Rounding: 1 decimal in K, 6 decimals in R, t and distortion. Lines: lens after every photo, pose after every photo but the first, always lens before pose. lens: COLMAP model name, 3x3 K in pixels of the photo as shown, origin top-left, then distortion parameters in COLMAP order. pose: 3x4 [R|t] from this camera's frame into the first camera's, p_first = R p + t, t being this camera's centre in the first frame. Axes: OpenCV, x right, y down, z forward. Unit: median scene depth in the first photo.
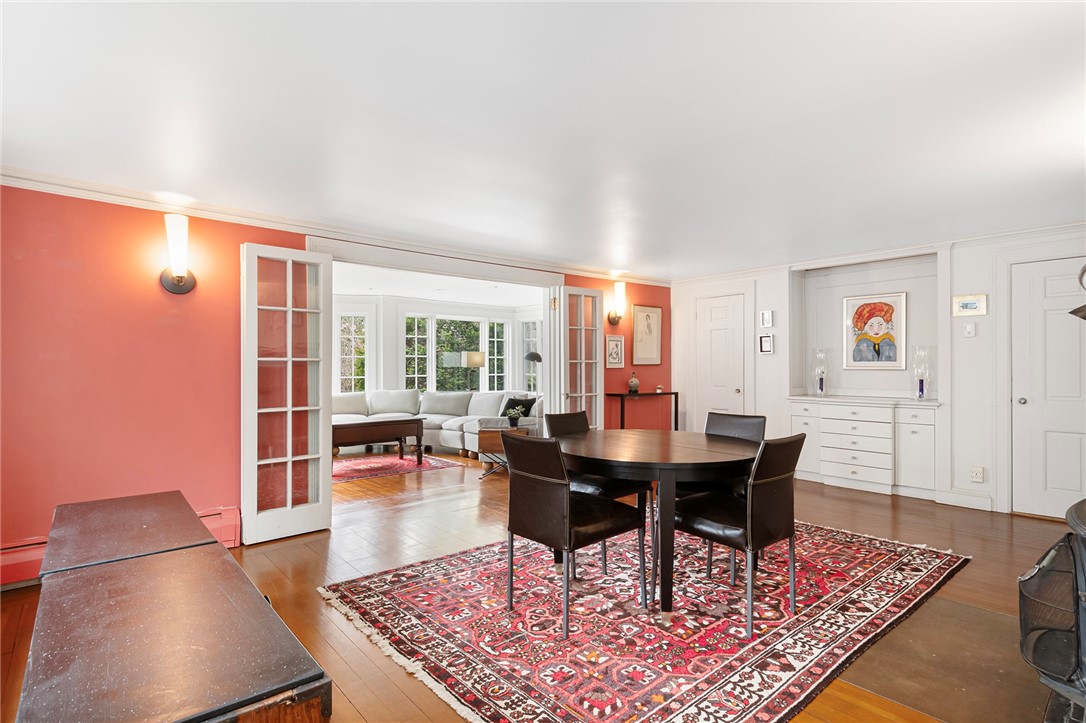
lens RADIAL K [[533.1, 0, 538.2], [0, 533.1, 369.4], [0, 0, 1]] dist [-0.013971, -0.000056]
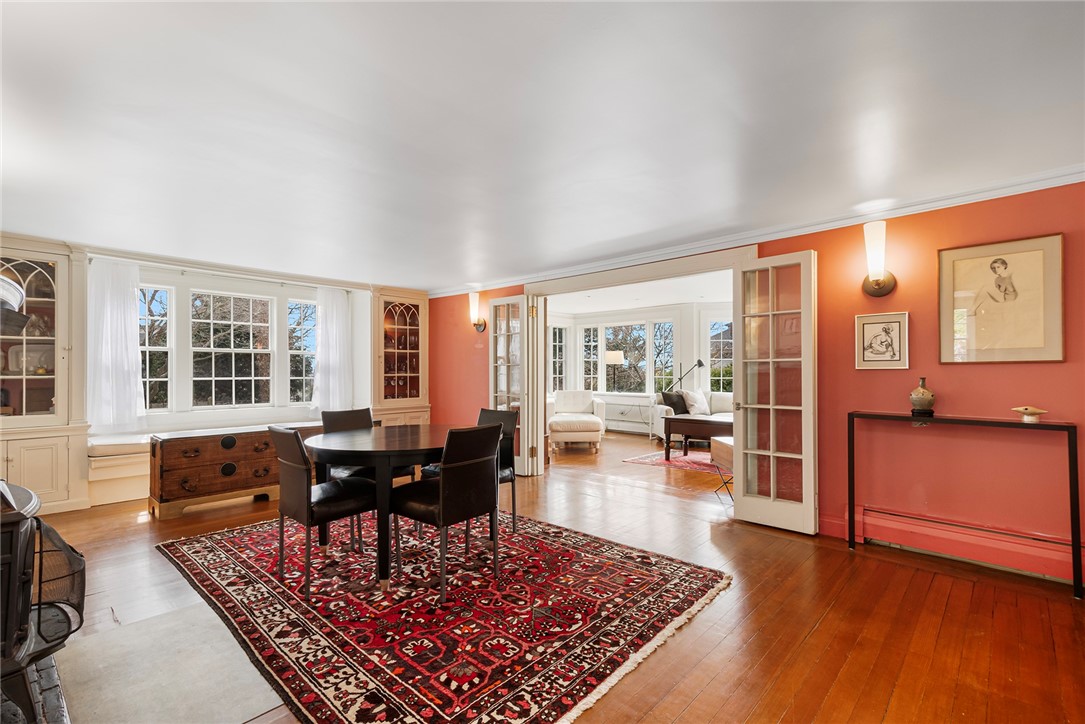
lens RADIAL K [[496.4, 0, 541.9], [0, 496.4, 389.5], [0, 0, 1]] dist [0.022168, 0.000476]
pose [[0.126249, 0.042573, -0.991085, 1.341563], [0.000605, 0.999075, 0.042993, -0.008980], [0.991998, -0.006027, 0.126107, 1.180116]]
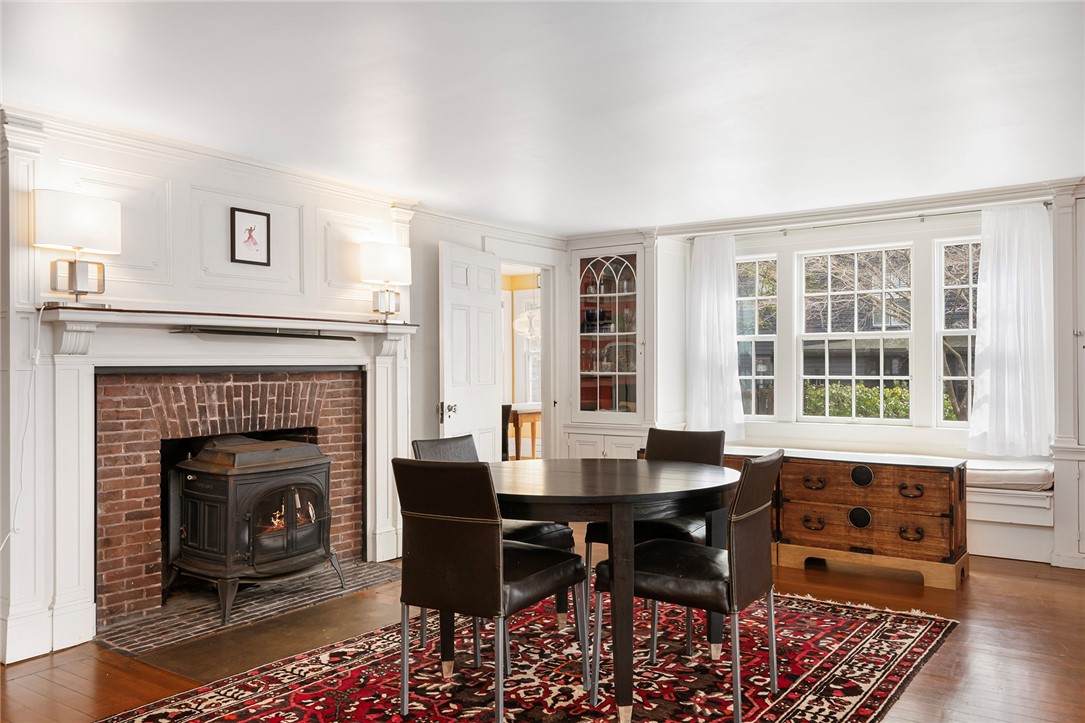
lens RADIAL K [[845.7, 0, 547.3], [0, 845.7, 362.9], [0, 0, 1]] dist [0.009088, -0.002179]
pose [[-0.966102, 0.007825, -0.258043, 0.561775], [0.009141, 0.999951, -0.003901, -0.004168], [0.258000, -0.006127, -0.966126, 2.114790]]
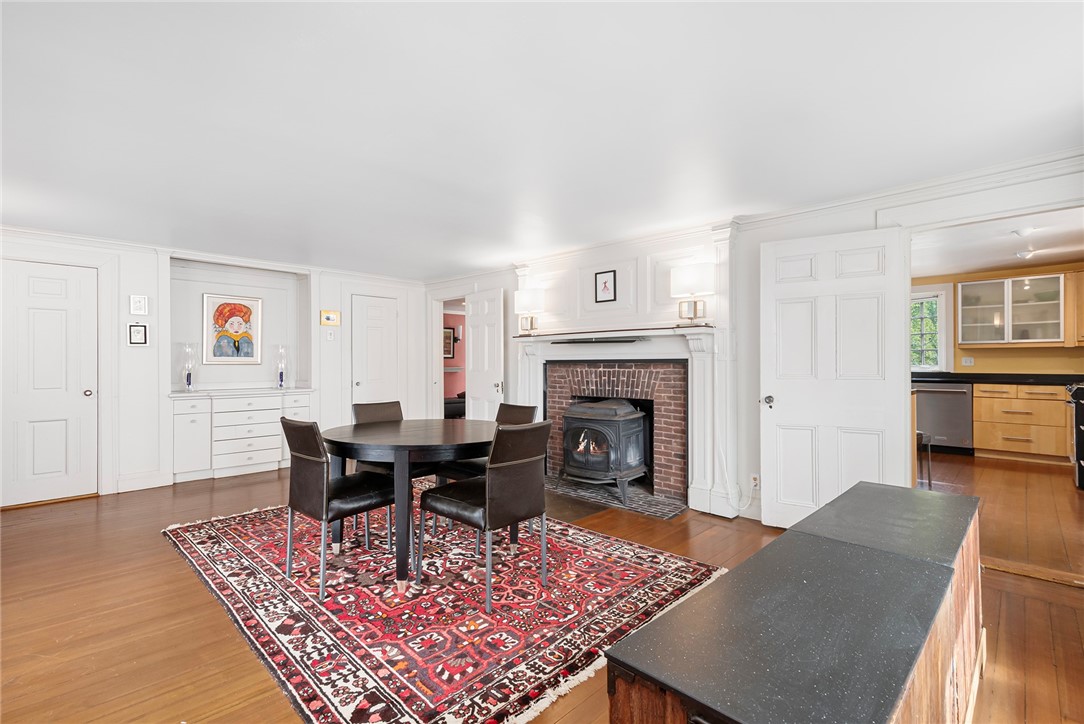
lens RADIAL K [[503.3, 0, 533.8], [0, 503.3, 362.8], [0, 0, 1]] dist [0.021423, 0.000278]
pose [[-0.083898, -0.000117, 0.996474, -0.867409], [0.004517, 0.999990, 0.000497, -0.001237], [-0.996464, 0.004543, -0.083897, 0.886189]]
